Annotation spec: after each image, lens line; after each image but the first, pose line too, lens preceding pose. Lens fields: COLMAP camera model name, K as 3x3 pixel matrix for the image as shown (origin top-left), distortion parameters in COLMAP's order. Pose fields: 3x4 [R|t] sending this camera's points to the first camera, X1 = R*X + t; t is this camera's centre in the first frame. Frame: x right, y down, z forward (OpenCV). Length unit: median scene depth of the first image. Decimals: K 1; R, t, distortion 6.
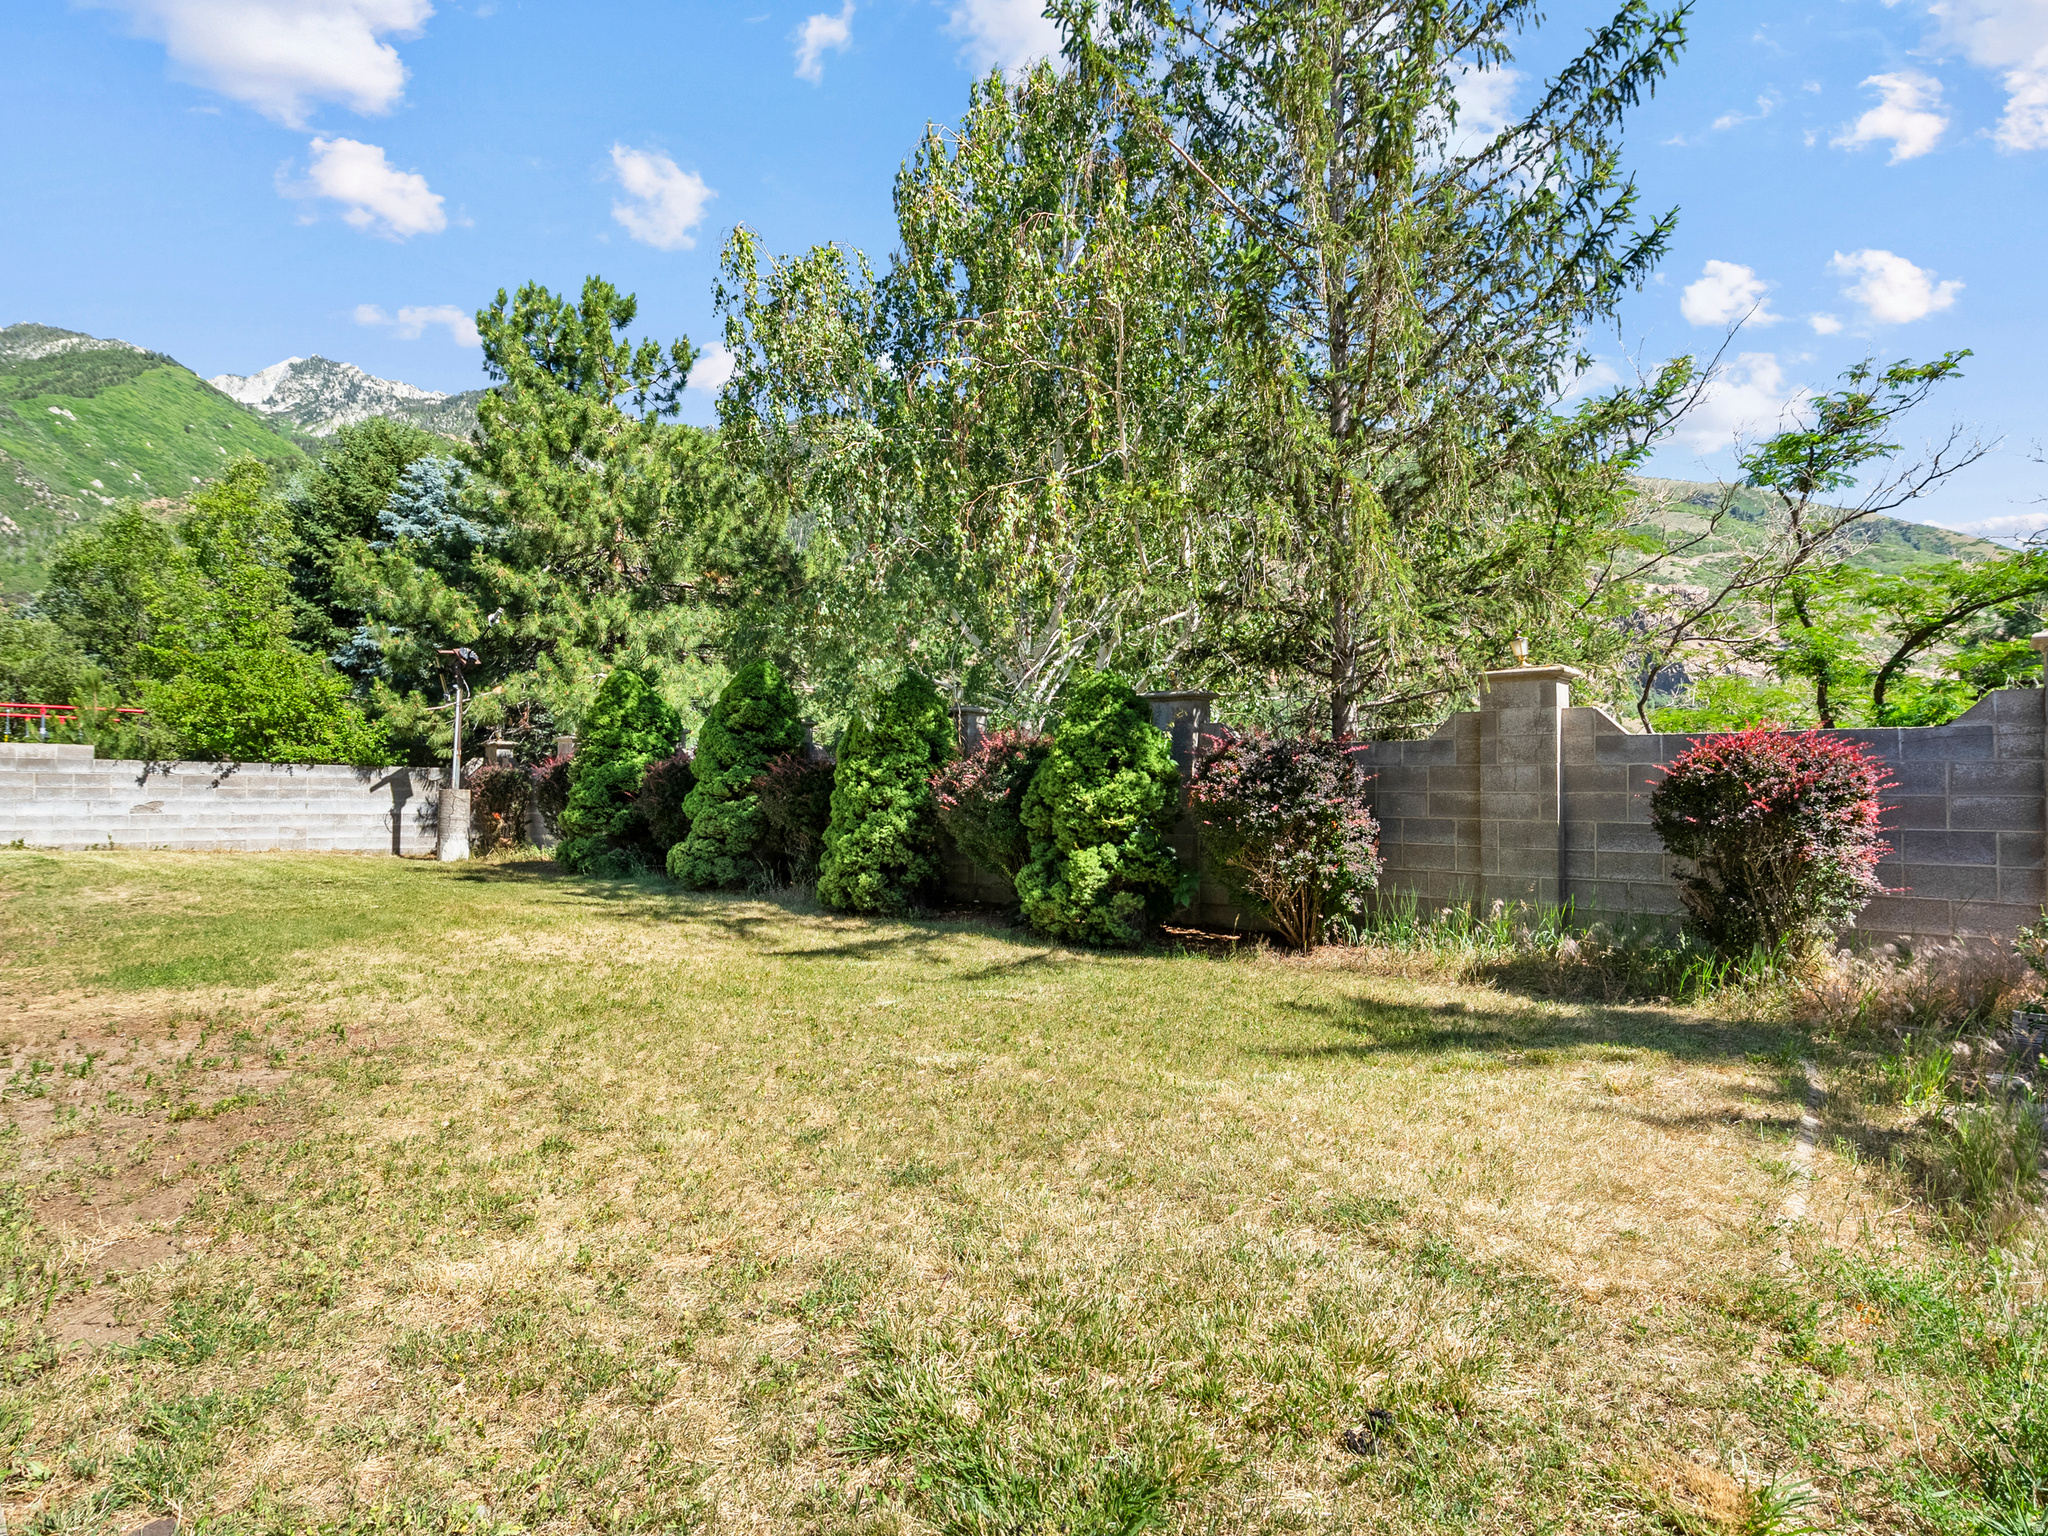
lens RADIAL K [[1022.5, 0, 1024.0], [0, 1022.5, 768.0], [0, 0, 1]] dist [-0.001601, -0.000189]
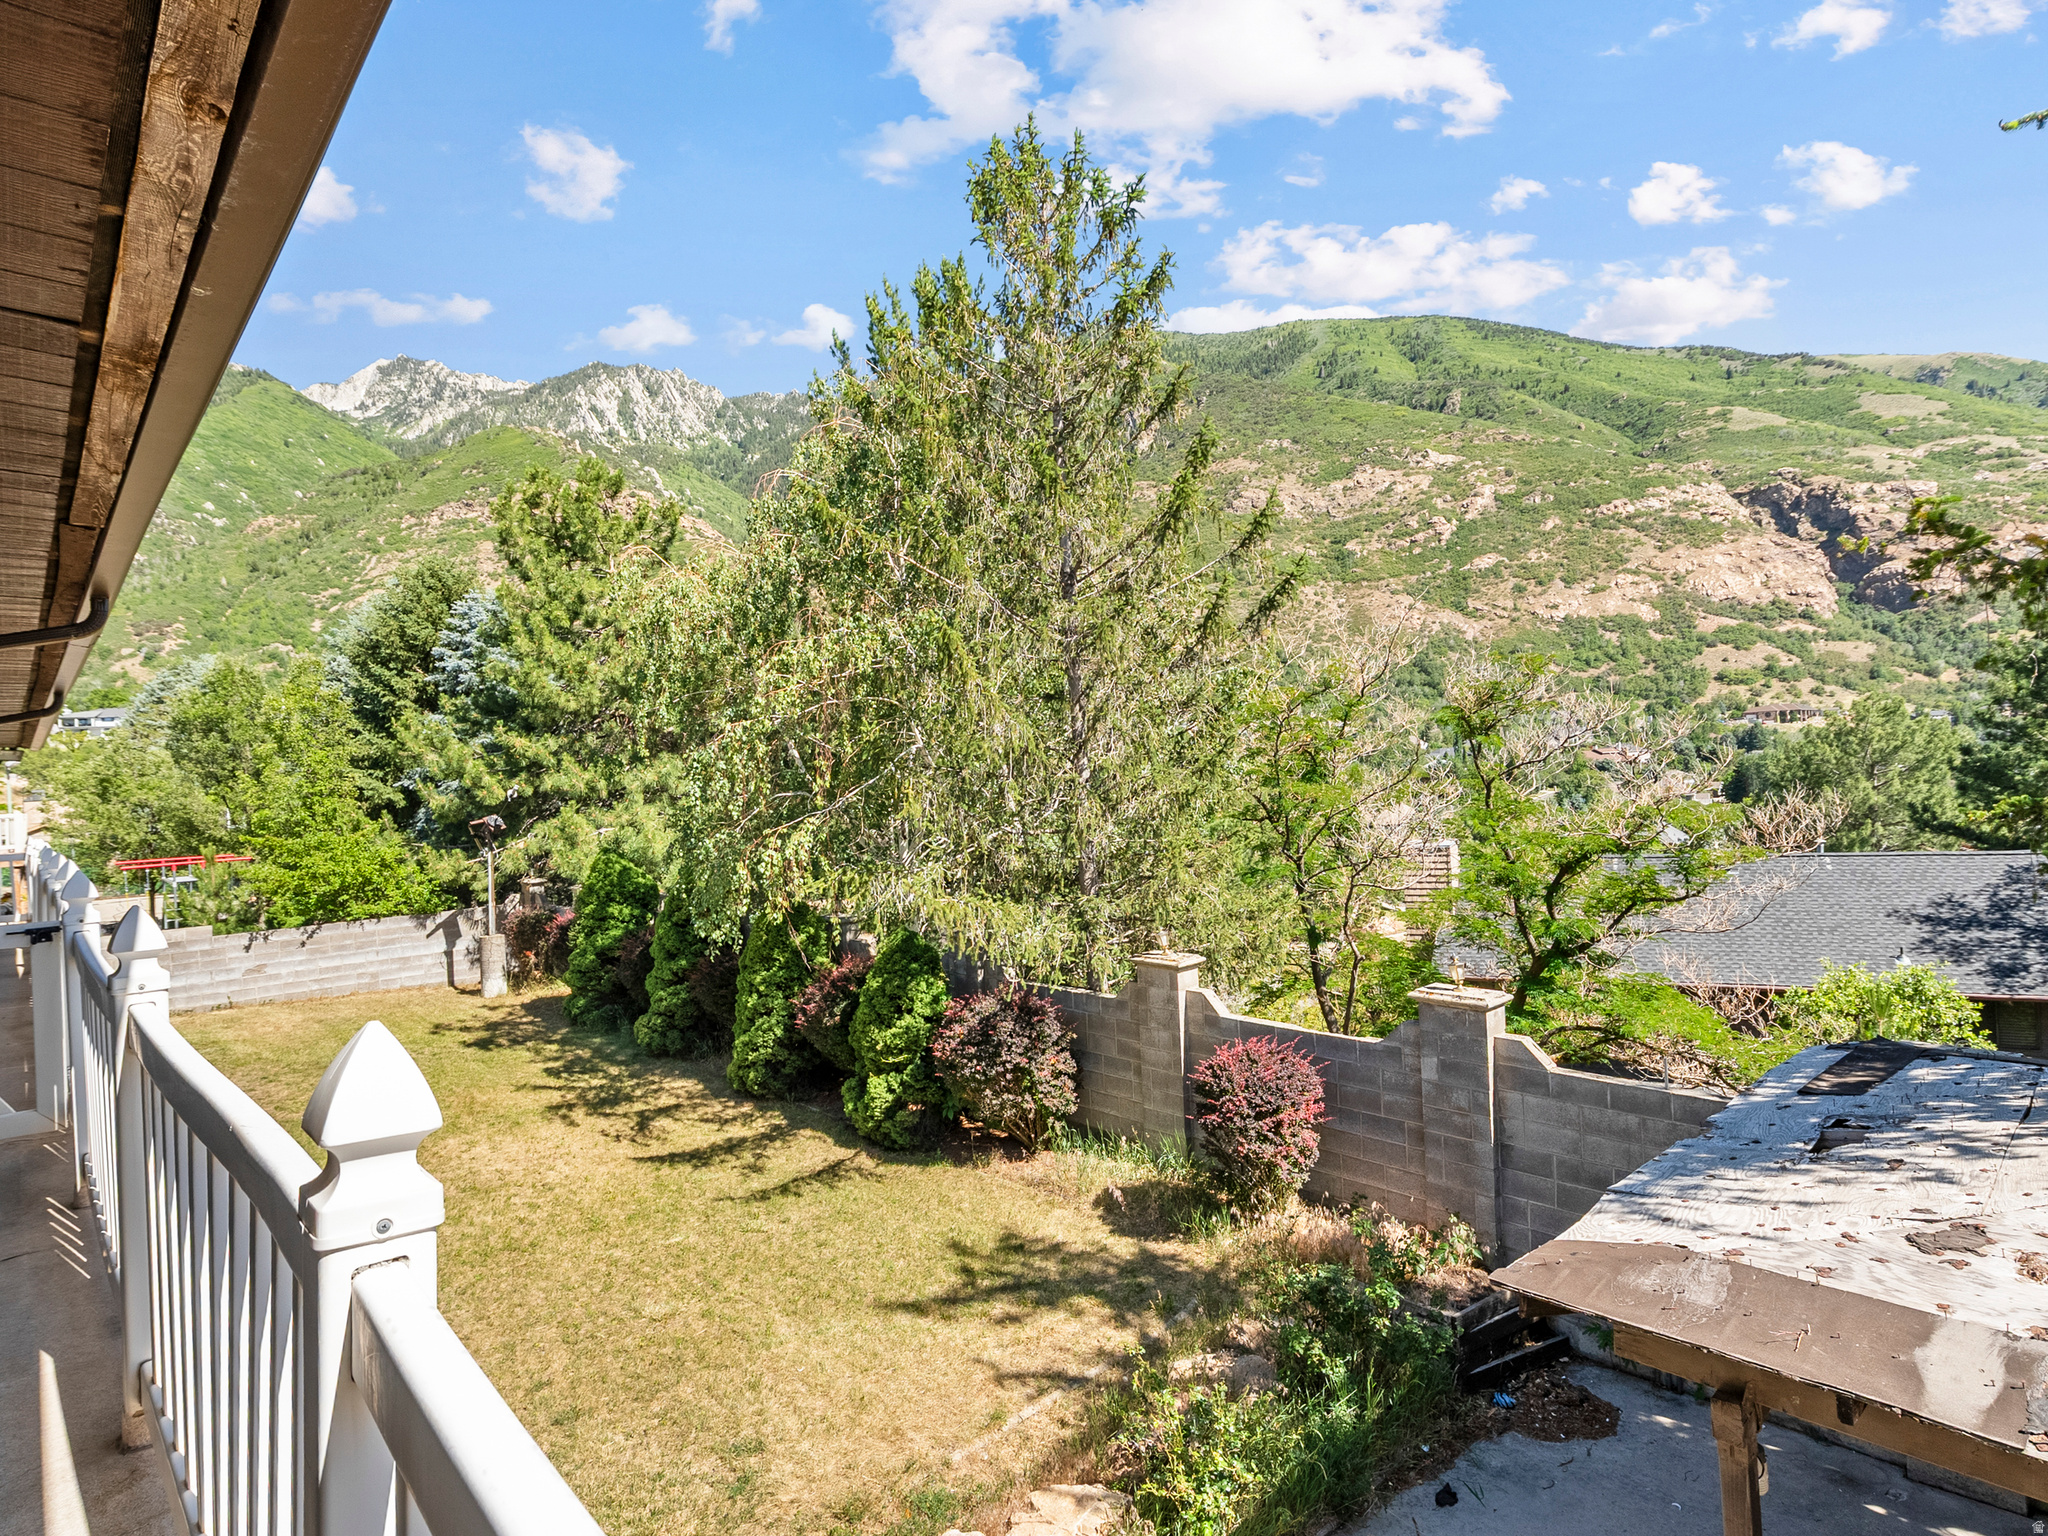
lens RADIAL K [[1102.3, 0, 1024.0], [0, 1102.3, 768.0], [0, 0, 1]] dist [-0.003527, -0.000236]
pose [[0.992343, -0.052482, -0.111811, 0.203220], [0.055578, 0.998148, 0.024748, -0.164468], [0.110305, -0.030773, 0.993421, -0.190784]]
